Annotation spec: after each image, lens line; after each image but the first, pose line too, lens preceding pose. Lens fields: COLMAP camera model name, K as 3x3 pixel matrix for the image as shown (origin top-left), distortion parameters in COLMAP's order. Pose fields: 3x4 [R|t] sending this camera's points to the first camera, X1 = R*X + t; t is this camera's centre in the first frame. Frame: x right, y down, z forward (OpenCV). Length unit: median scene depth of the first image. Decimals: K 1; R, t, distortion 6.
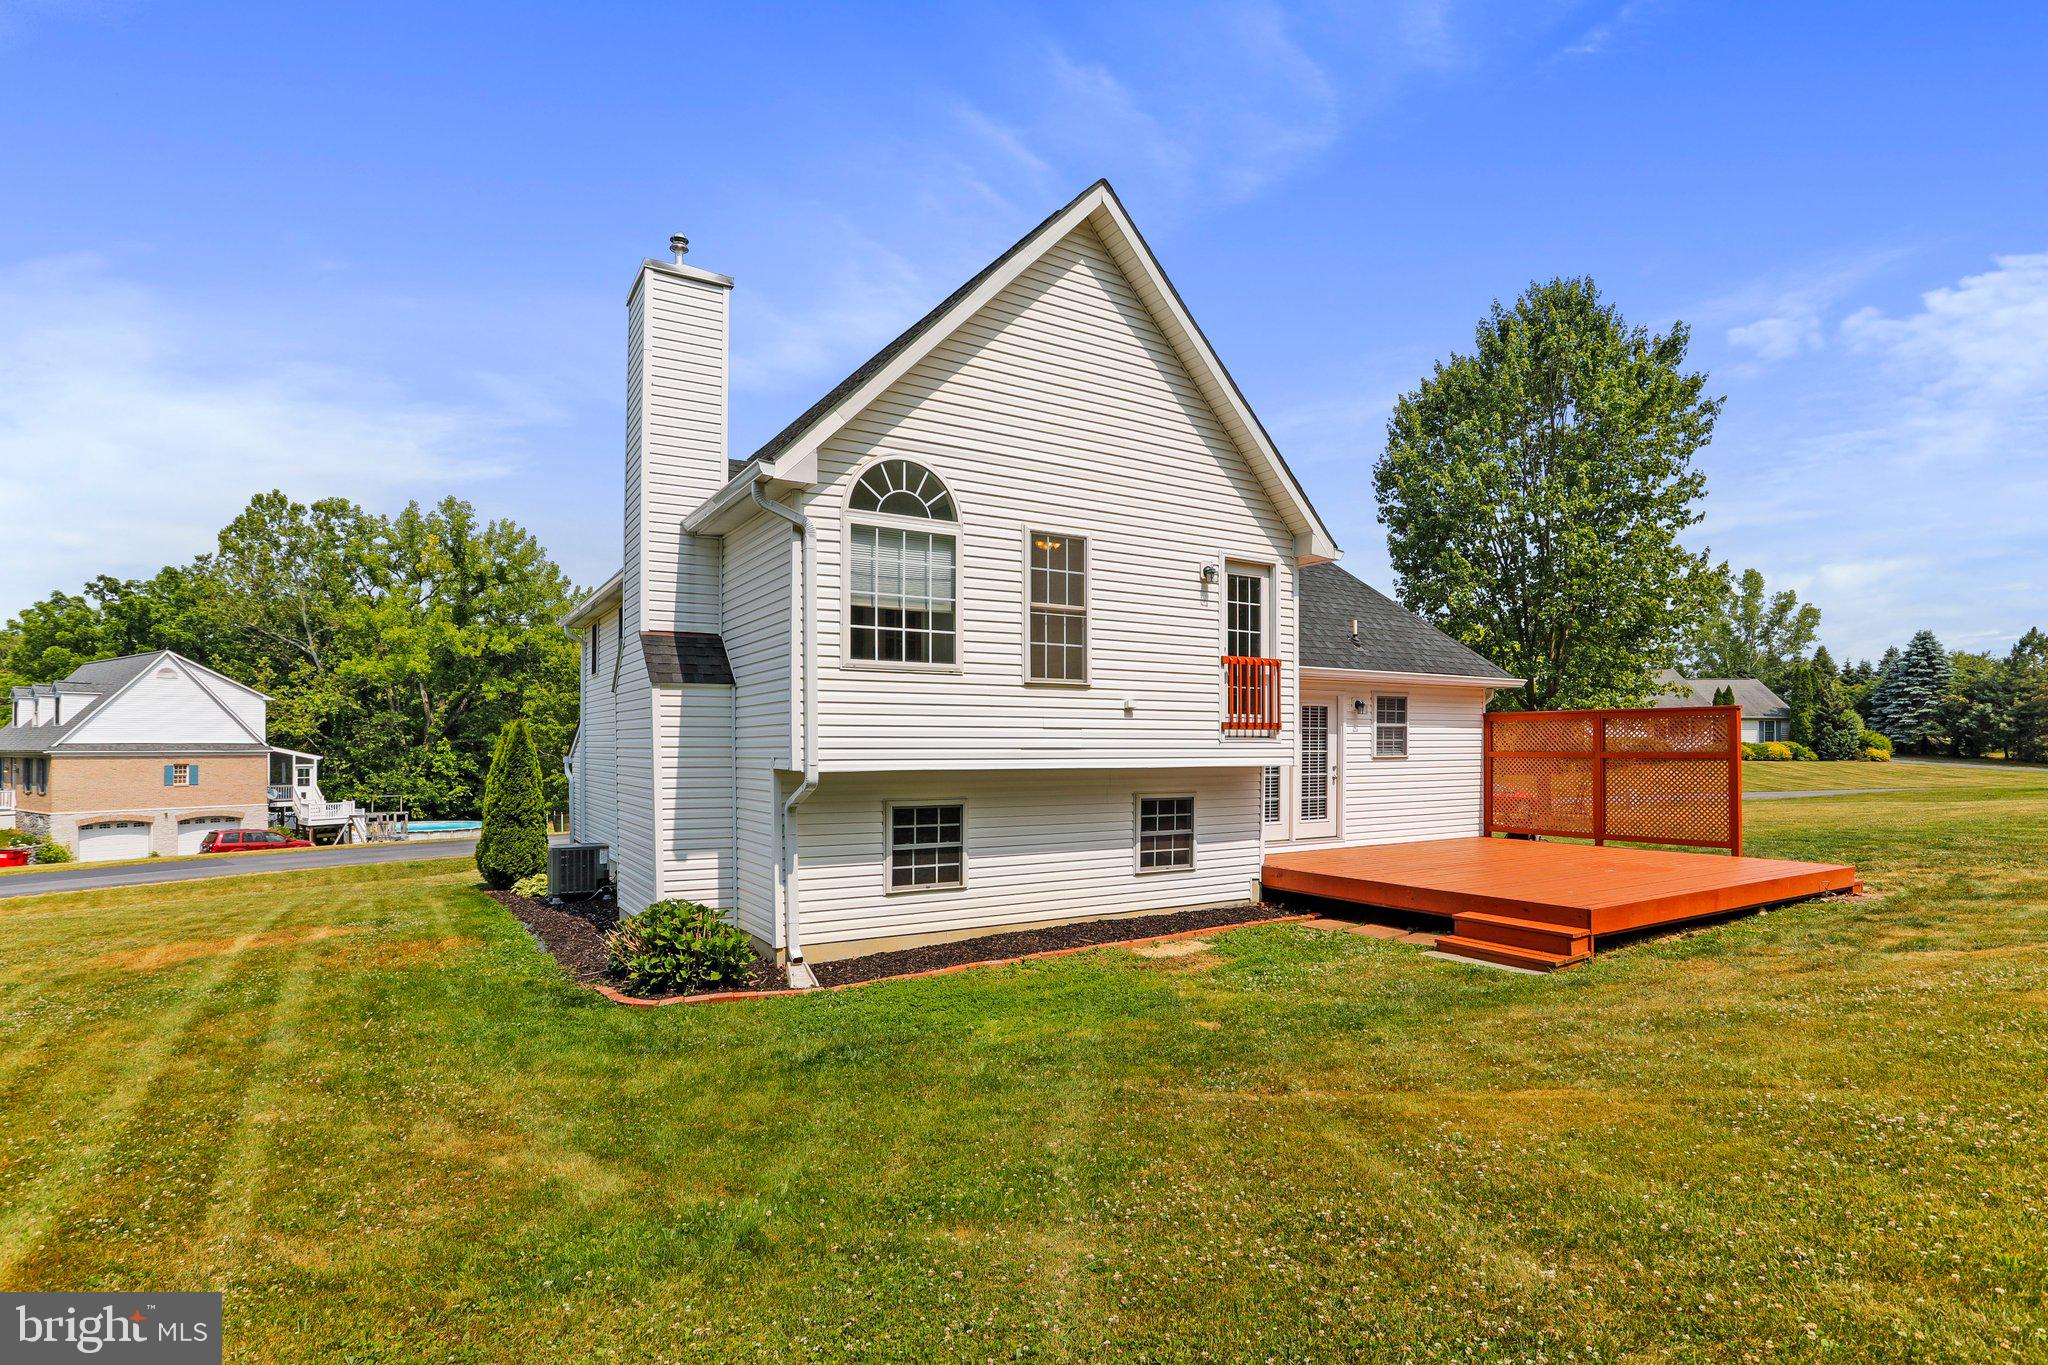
lens RADIAL K [[1004.5, 0, 1028.7], [0, 1004.5, 741.2], [0, 0, 1]] dist [-0.031509, 0.008651]
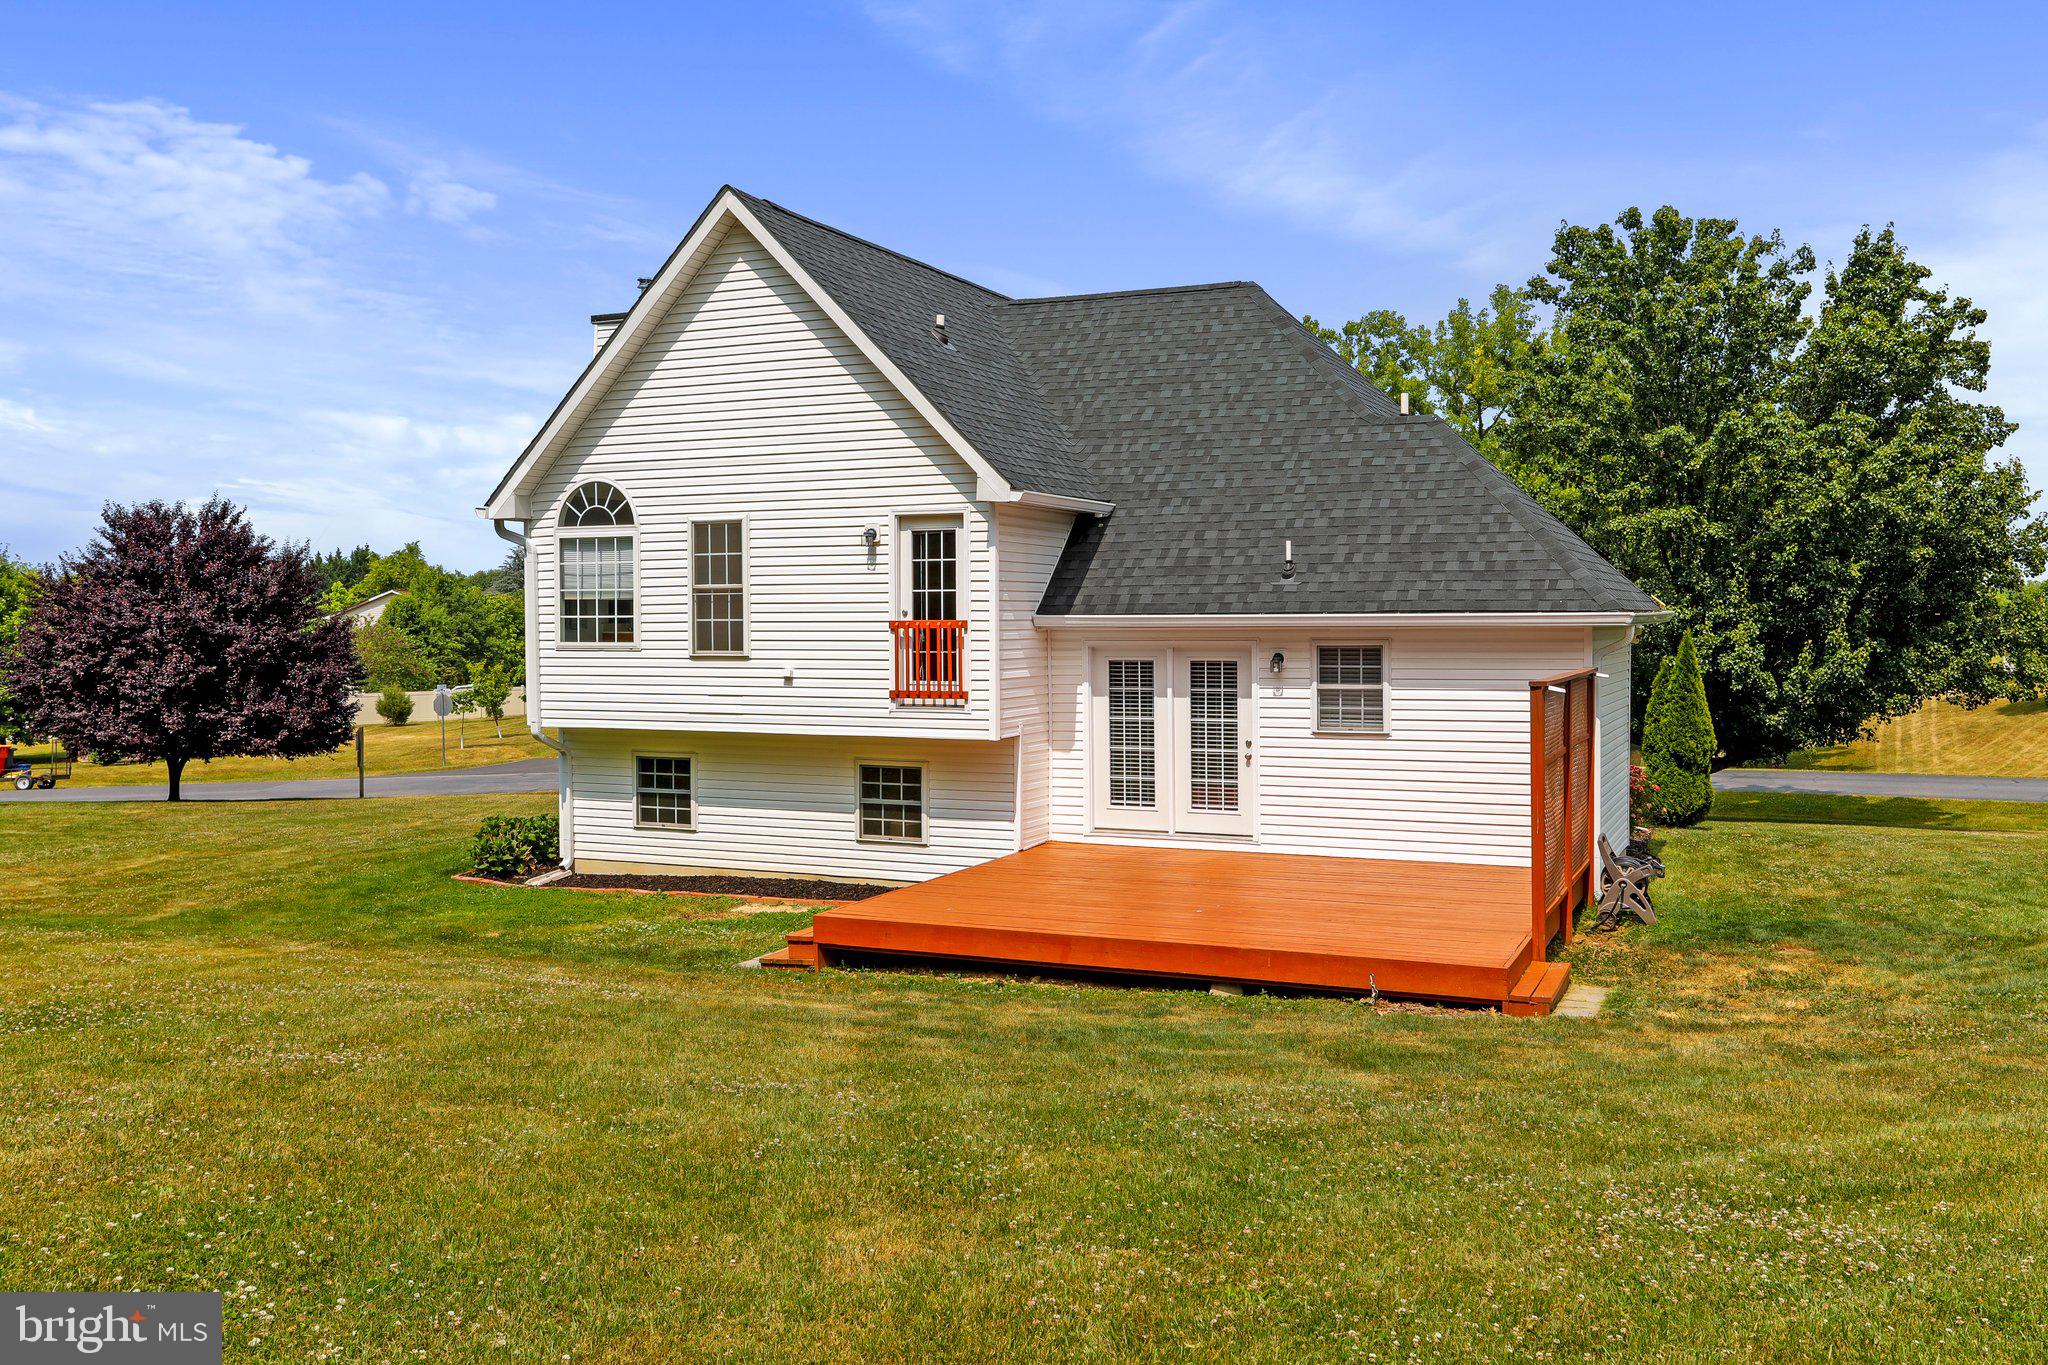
lens RADIAL K [[1681.2, 0, 1036.4], [0, 1681.2, 664.7], [0, 0, 1]] dist [0.014595, -0.000404]
pose [[0.563158, 0.021004, -0.826082, 1.717918], [0.008910, 0.999464, 0.031487, -0.100078], [0.826301, -0.025093, 0.562669, 0.235671]]
